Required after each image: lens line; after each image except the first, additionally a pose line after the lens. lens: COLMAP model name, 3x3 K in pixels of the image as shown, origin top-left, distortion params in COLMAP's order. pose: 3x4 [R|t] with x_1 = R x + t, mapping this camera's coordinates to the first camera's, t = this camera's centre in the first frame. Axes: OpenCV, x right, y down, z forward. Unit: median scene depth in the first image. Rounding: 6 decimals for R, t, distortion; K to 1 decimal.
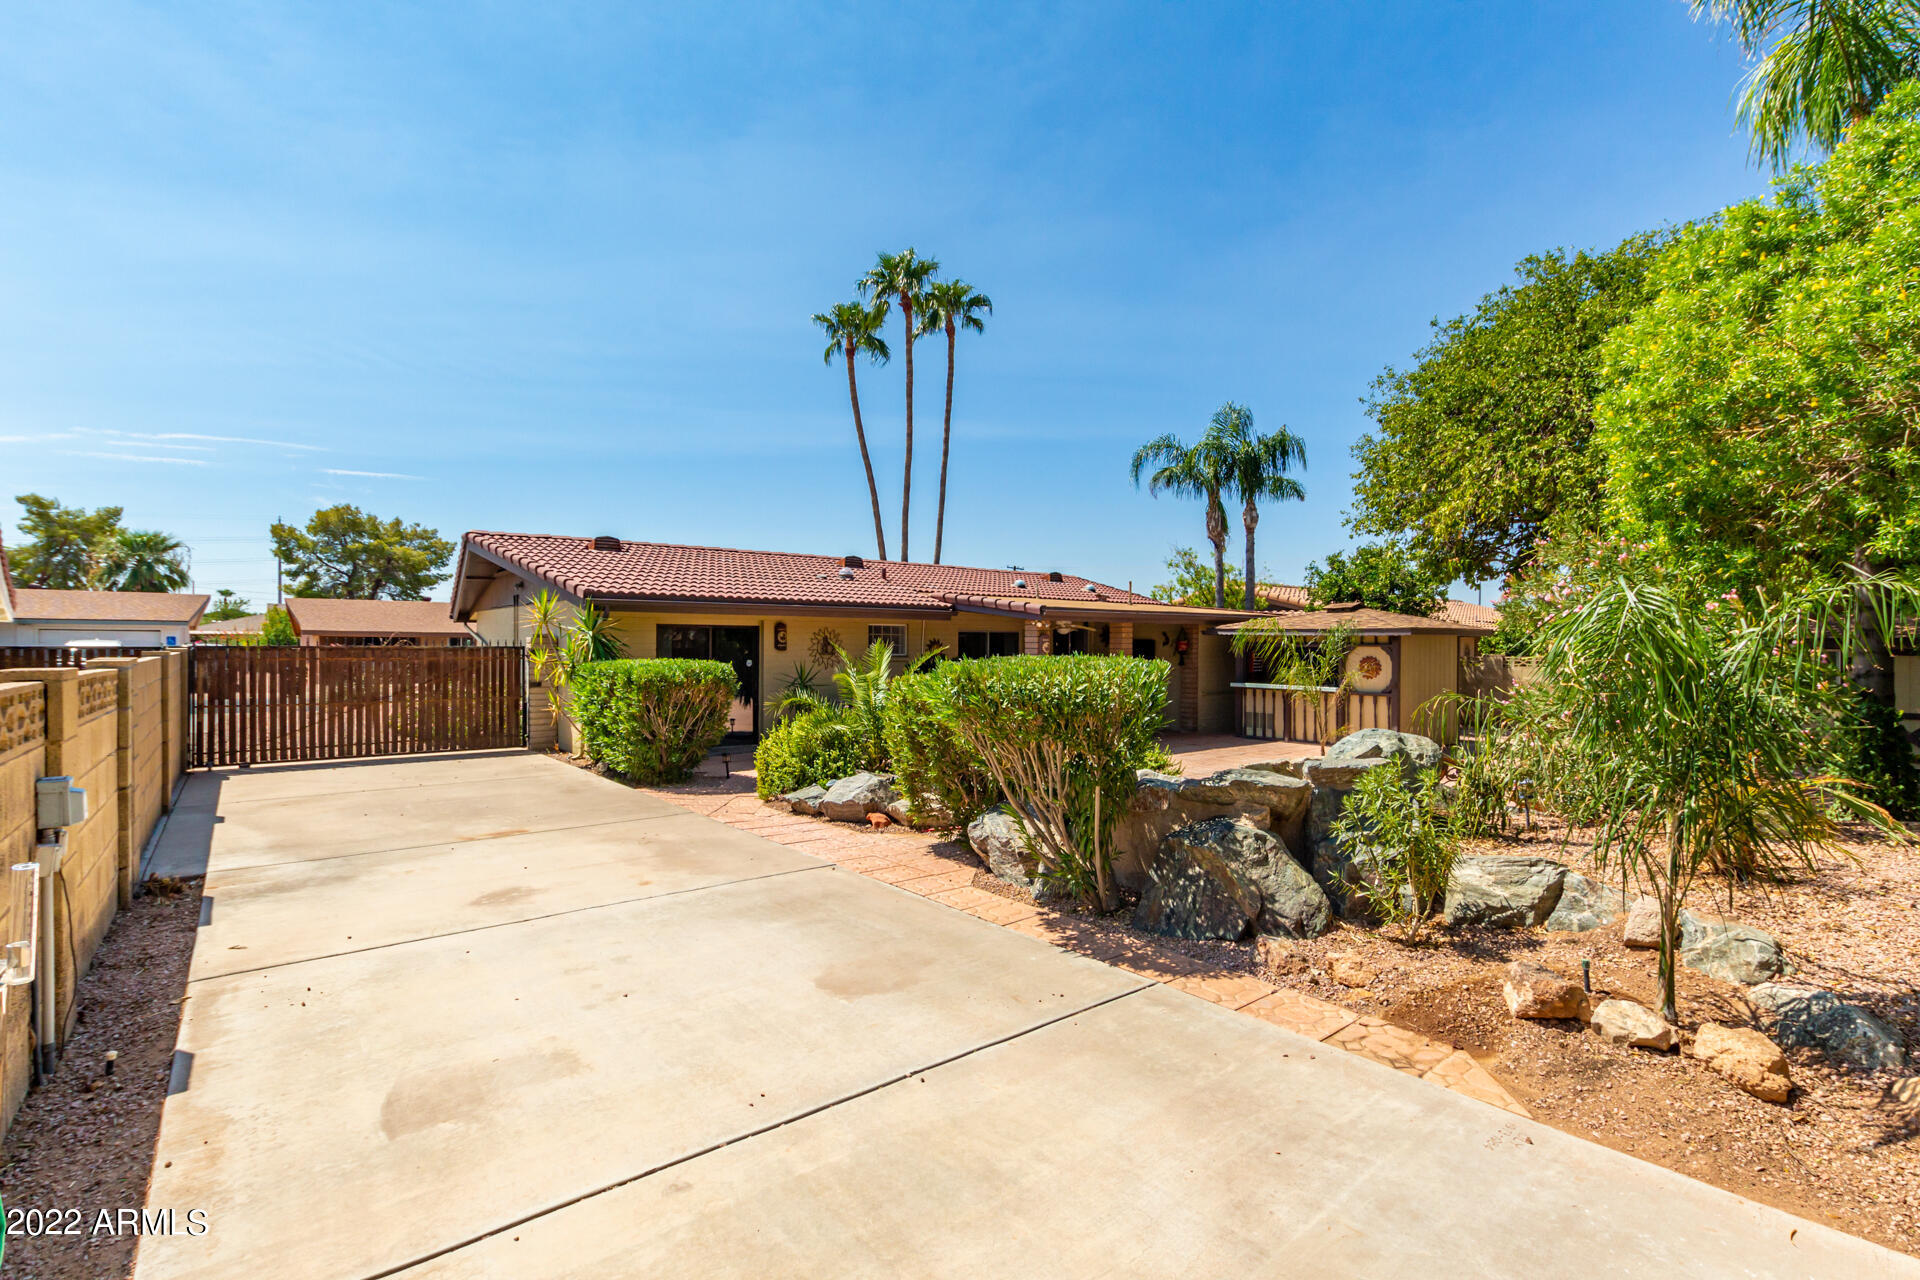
lens RADIAL K [[887.1, 0, 960.9], [0, 887.1, 645.6], [0, 0, 1]] dist [0.002006, -0.000308]
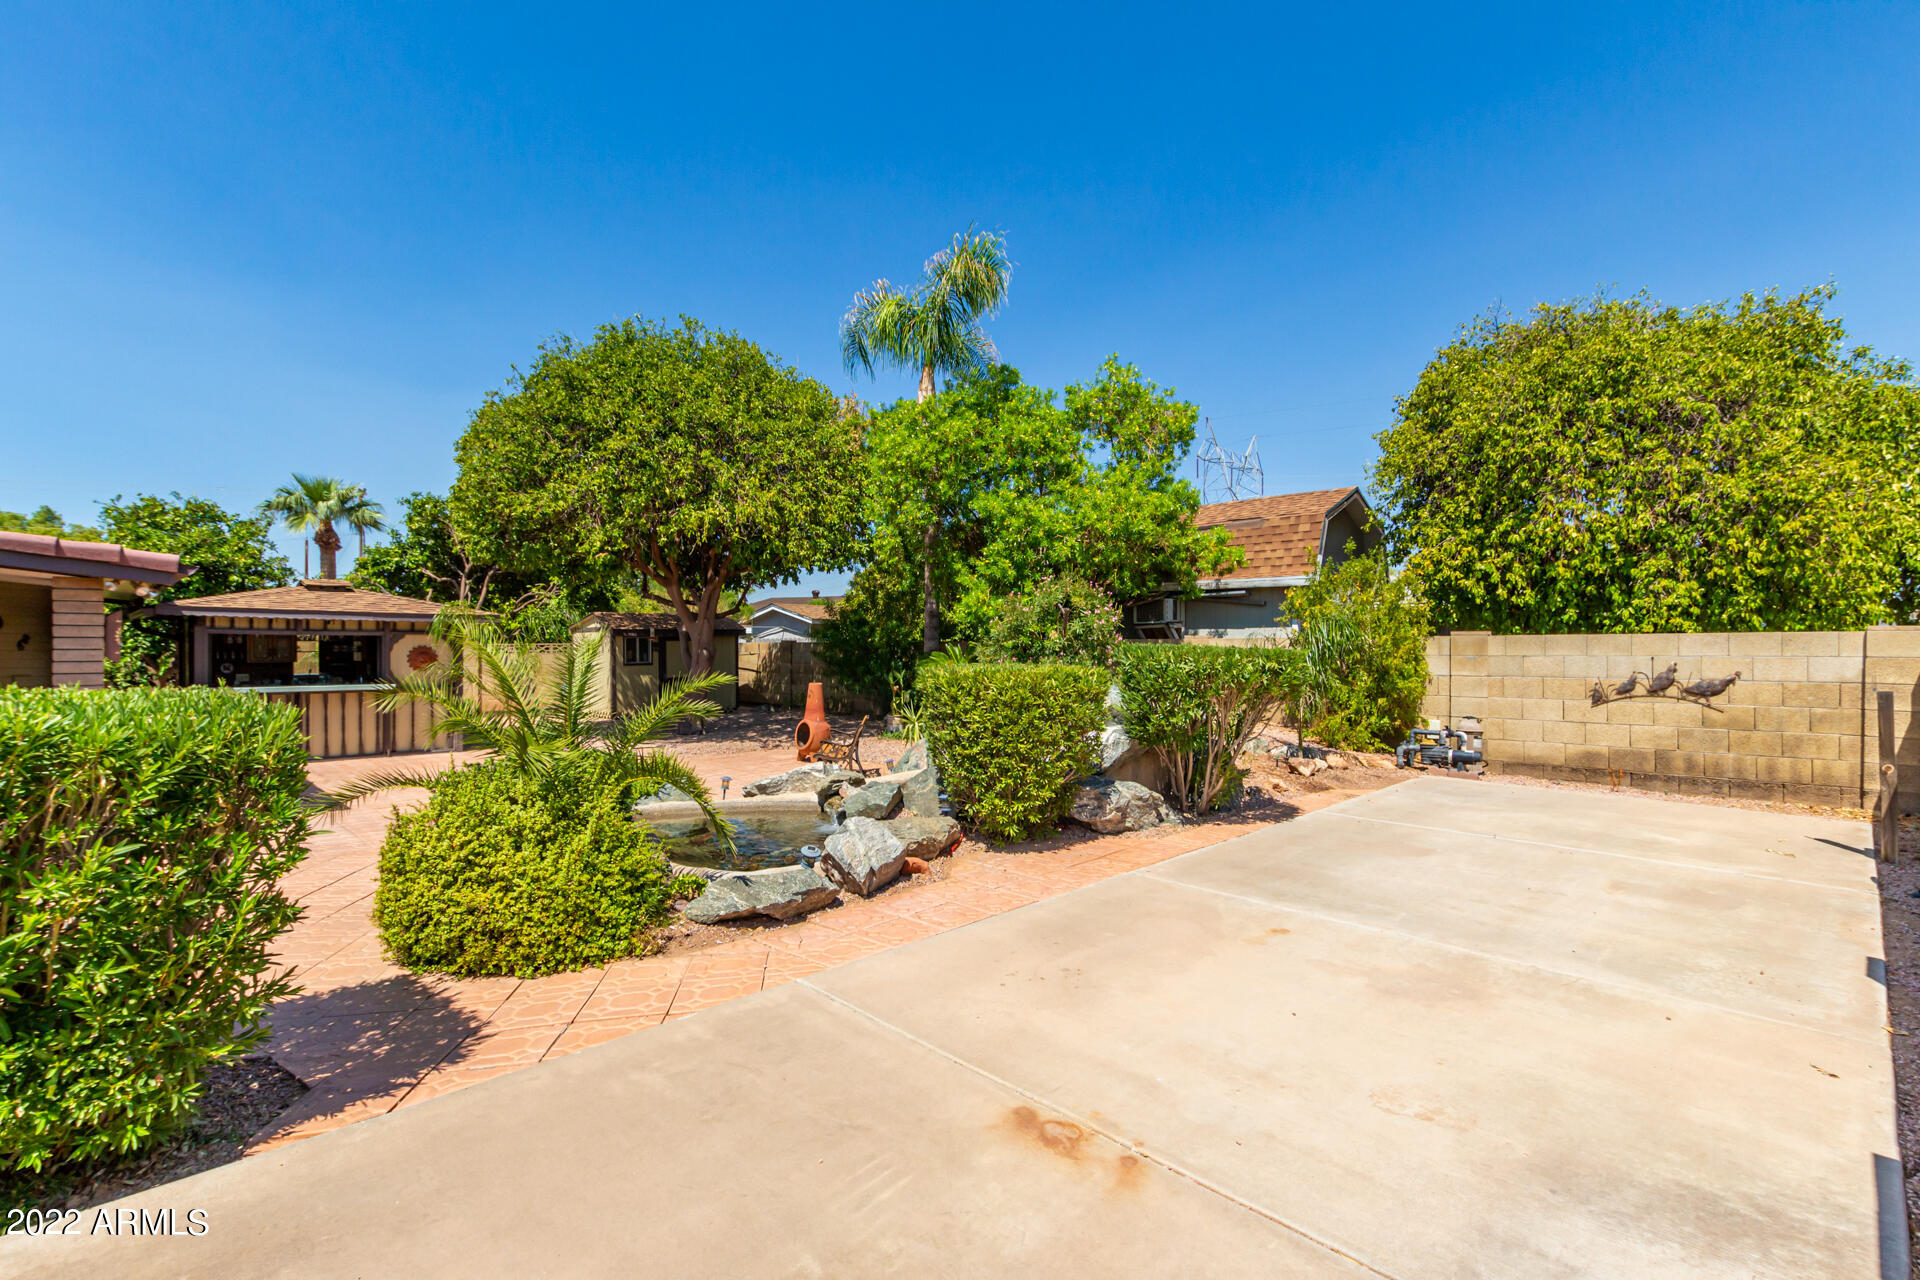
lens RADIAL K [[887.1, 0, 961.6], [0, 887.1, 641.5], [0, 0, 1]] dist [0.002006, -0.000308]
pose [[-0.100021, -0.008113, 0.994952, -1.157645], [-0.002474, 0.999966, 0.007905, -0.000747], [-0.994982, -0.001671, -0.100037, 1.404422]]
